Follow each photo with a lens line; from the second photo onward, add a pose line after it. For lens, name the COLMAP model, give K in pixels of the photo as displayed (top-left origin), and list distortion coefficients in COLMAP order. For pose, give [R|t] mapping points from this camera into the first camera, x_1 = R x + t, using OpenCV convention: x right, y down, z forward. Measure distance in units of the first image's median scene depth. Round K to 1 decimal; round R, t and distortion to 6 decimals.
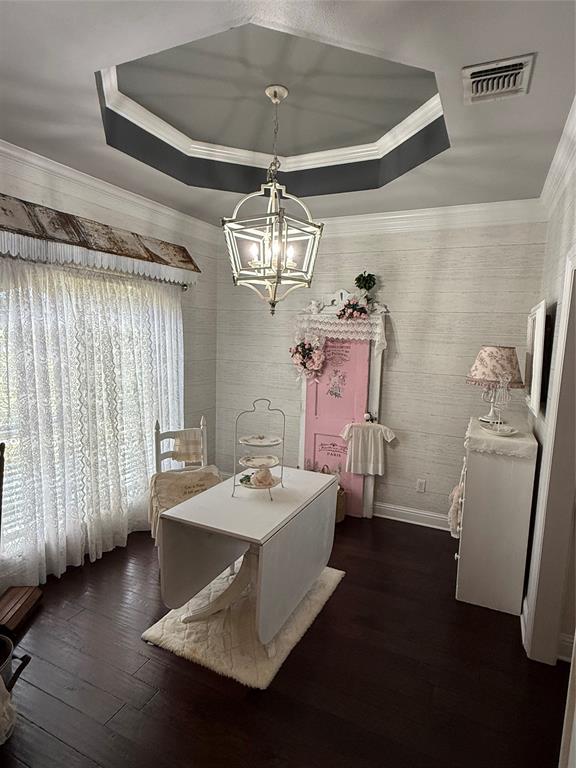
lens RADIAL K [[429.5, 0, 289.8], [0, 429.5, 384.2], [0, 0, 1]] dist [-0.001561, 0.000087]
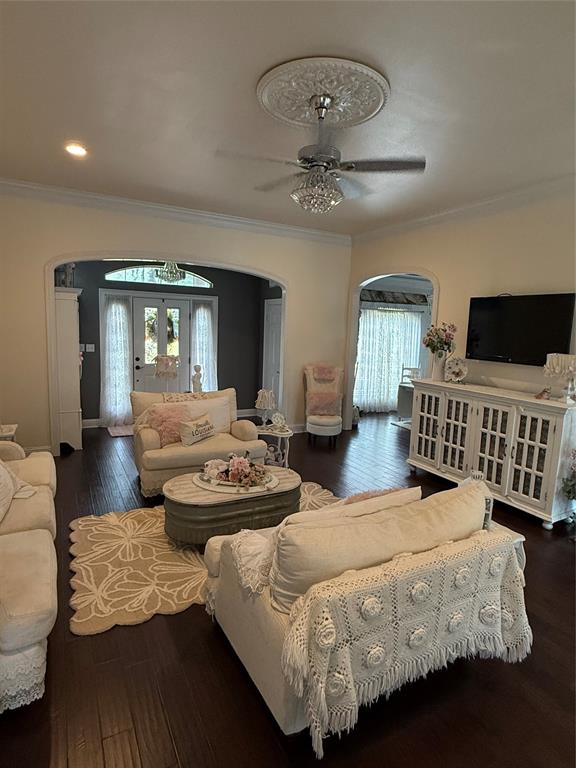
lens RADIAL K [[429.5, 0, 289.8], [0, 429.5, 384.2], [0, 0, 1]] dist [-0.001561, 0.000087]
pose [[0.806844, 0.084477, -0.584693, 0.724416], [-0.086540, 0.995948, 0.024474, 0.213576], [0.584392, 0.030853, 0.810885, -1.654756]]
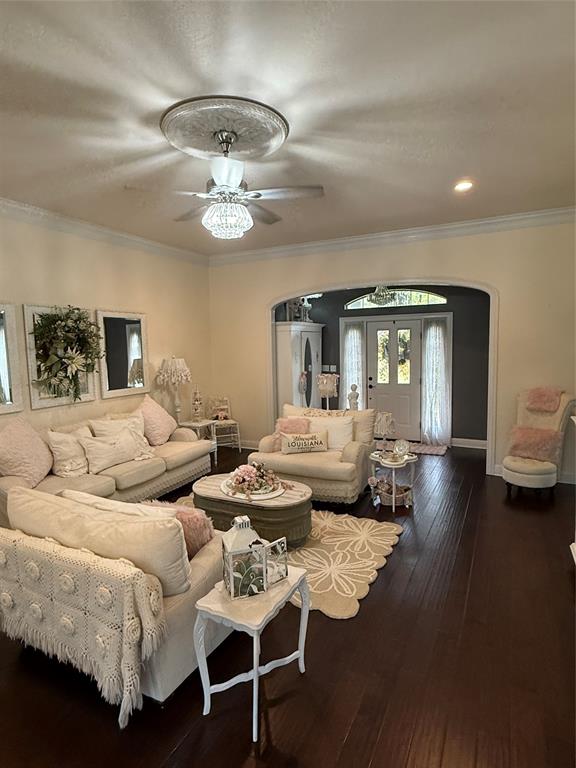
lens RADIAL K [[429.5, 0, 289.8], [0, 429.5, 384.2], [0, 0, 1]] dist [-0.001561, 0.000087]
pose [[-0.028388, 0.067211, -0.997335, 1.192768], [-0.098429, 0.992700, 0.069701, 0.112290], [0.994739, 0.100146, -0.021566, -0.690675]]
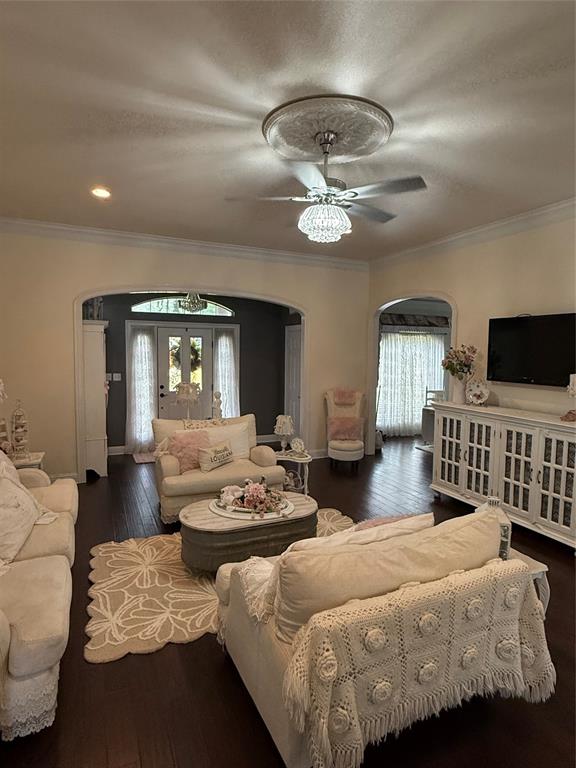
lens RADIAL K [[429.5, 0, 289.8], [0, 429.5, 384.2], [0, 0, 1]] dist [-0.001561, 0.000087]
pose [[0.768254, 0.035493, -0.639160, 0.759044], [-0.069395, 0.997195, -0.028035, 0.208618], [0.636372, 0.065893, 0.768562, -1.639626]]
